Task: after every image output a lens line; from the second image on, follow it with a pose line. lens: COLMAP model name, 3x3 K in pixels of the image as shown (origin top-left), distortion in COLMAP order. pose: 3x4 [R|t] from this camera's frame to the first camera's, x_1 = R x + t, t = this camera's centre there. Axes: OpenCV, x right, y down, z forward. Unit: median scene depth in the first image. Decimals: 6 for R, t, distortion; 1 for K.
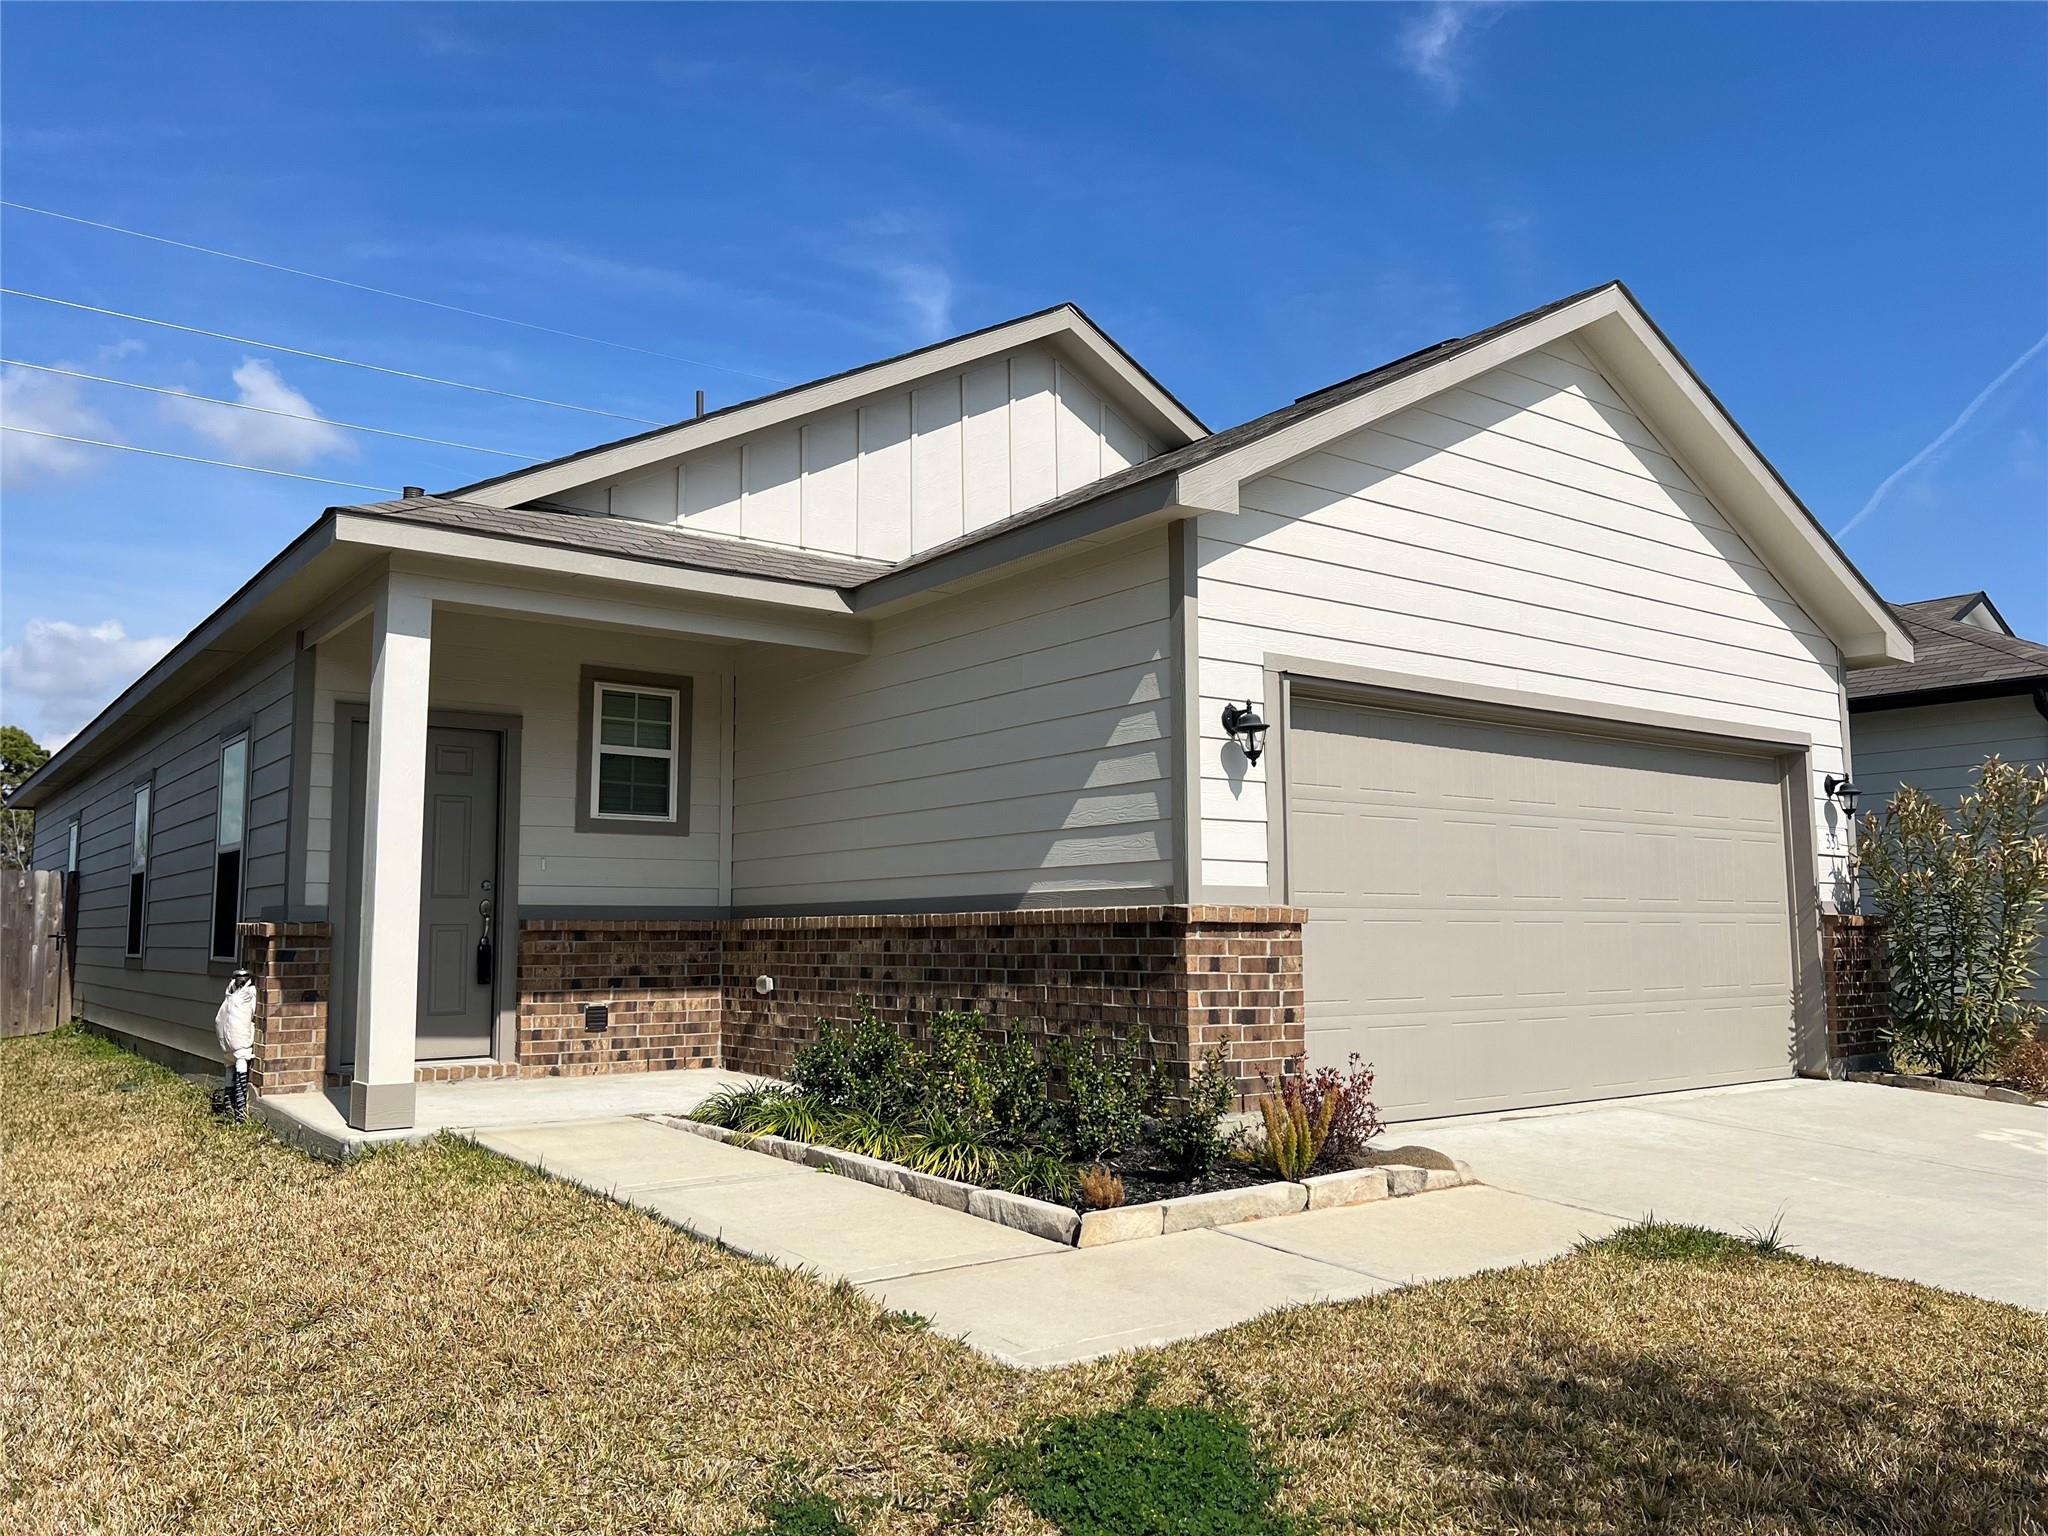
lens RADIAL K [[1507.0, 0, 1026.0], [0, 1507.0, 768.7], [0, 0, 1]] dist [0.084085, -0.003814]
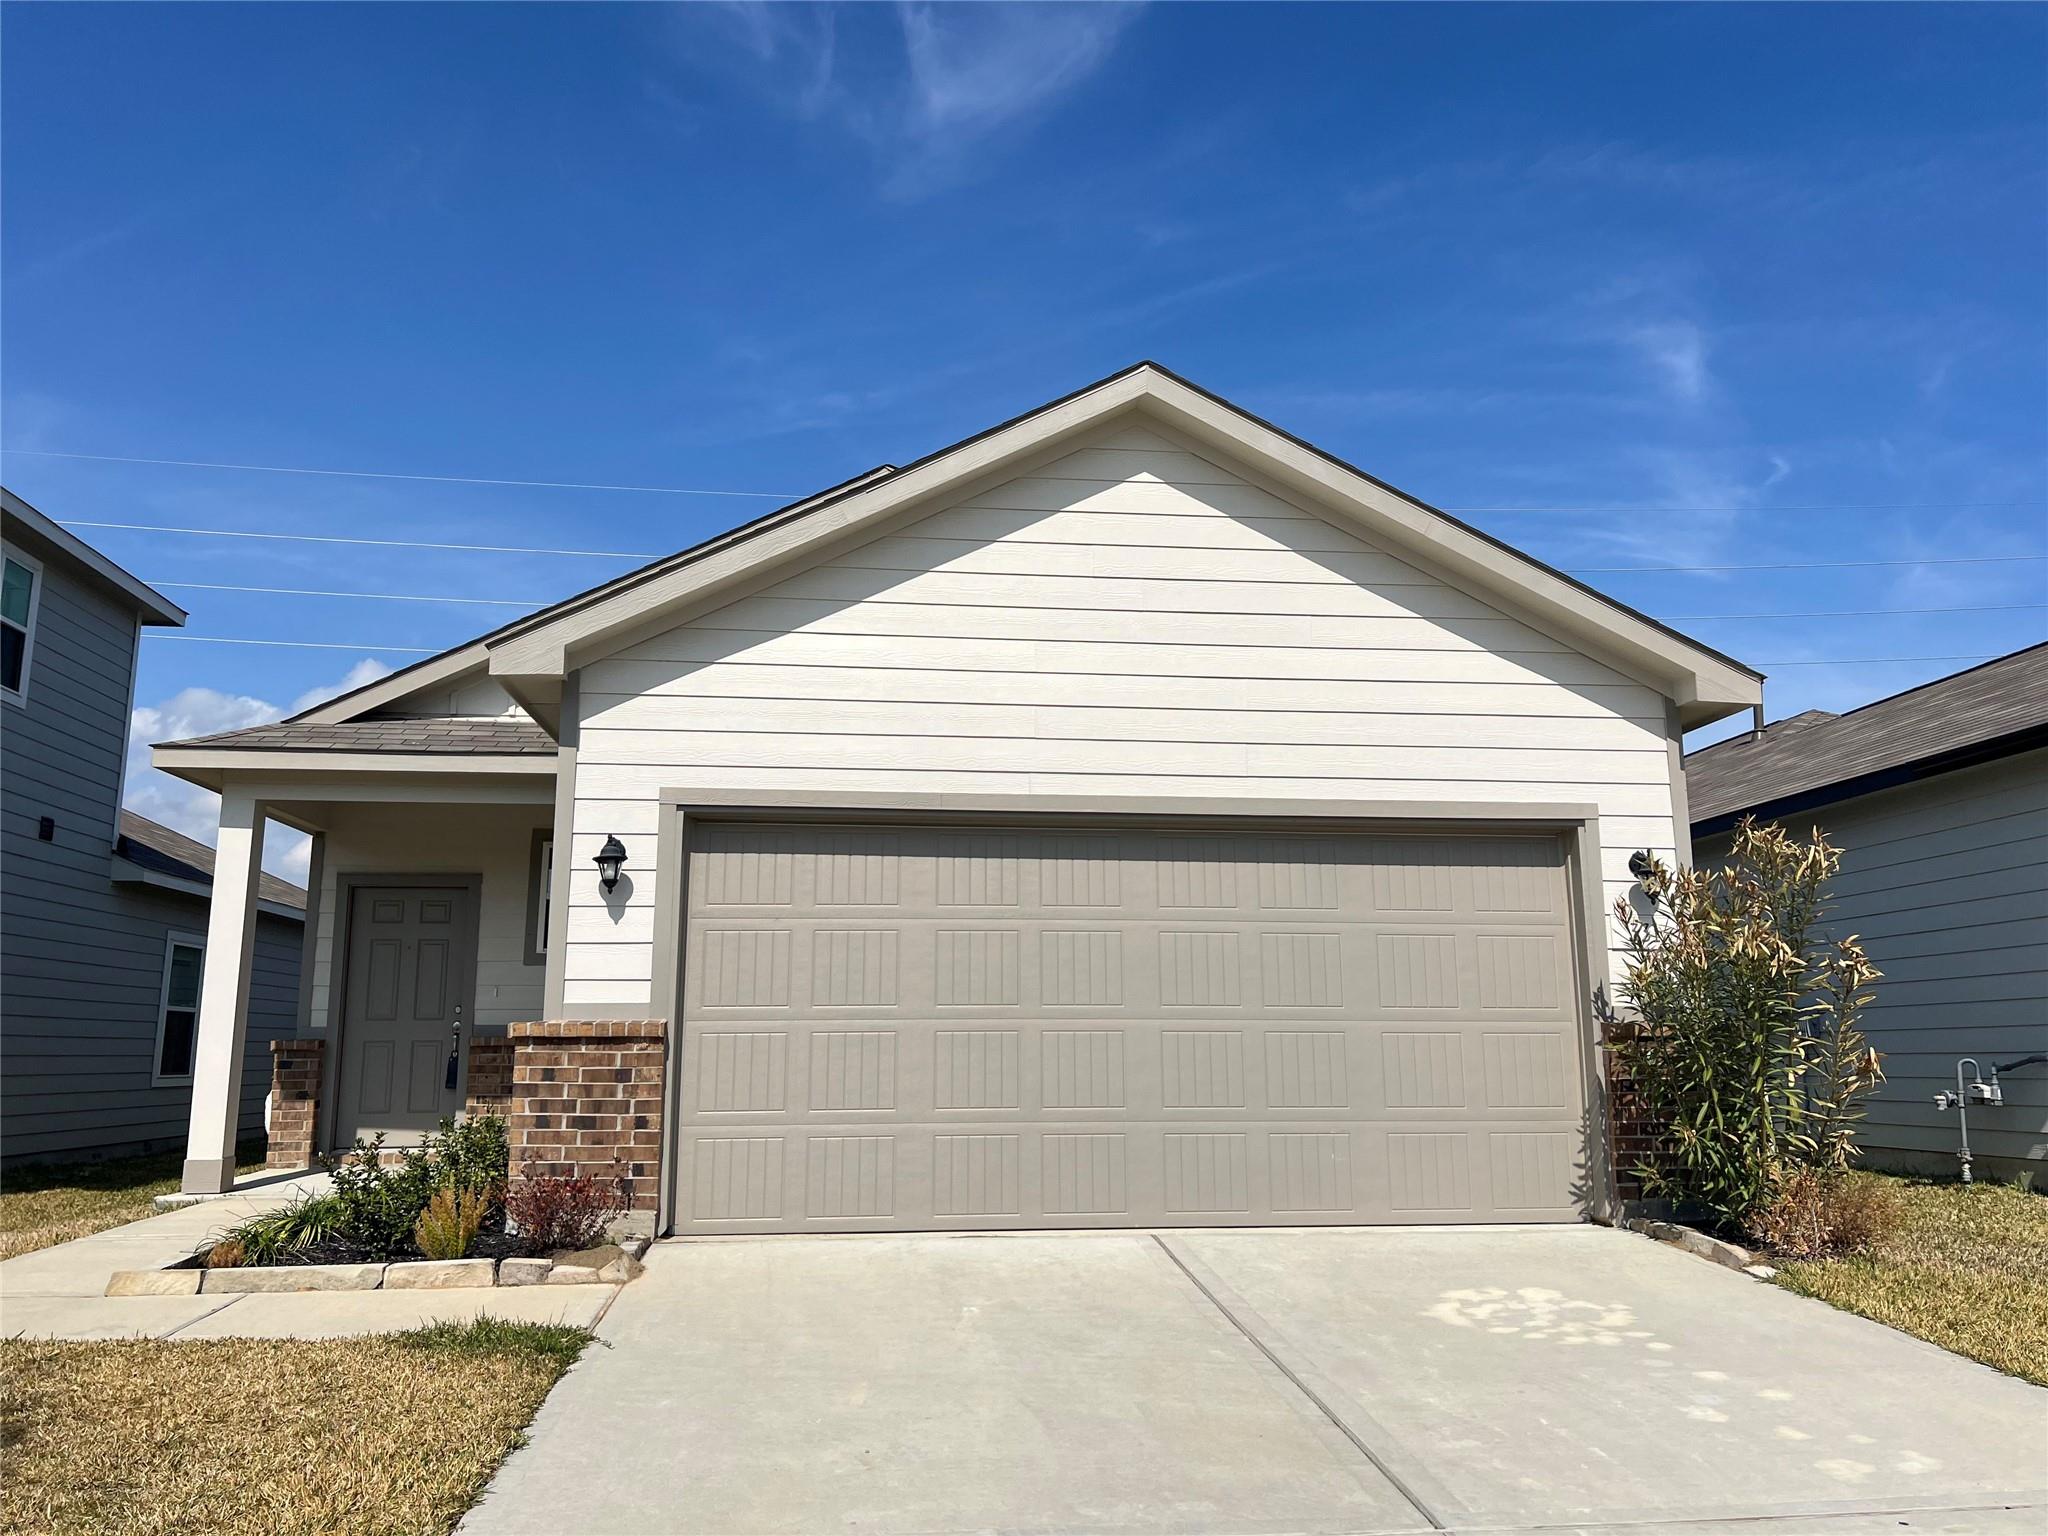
lens RADIAL K [[1507.0, 0, 1005.5], [0, 1507.0, 785.1], [0, 0, 1]] dist [0.084085, -0.003814]
pose [[0.857551, -0.087098, -0.506972, 0.764391], [0.053947, 0.995354, -0.079750, 0.018369], [0.511563, 0.041040, 0.858265, 0.148242]]
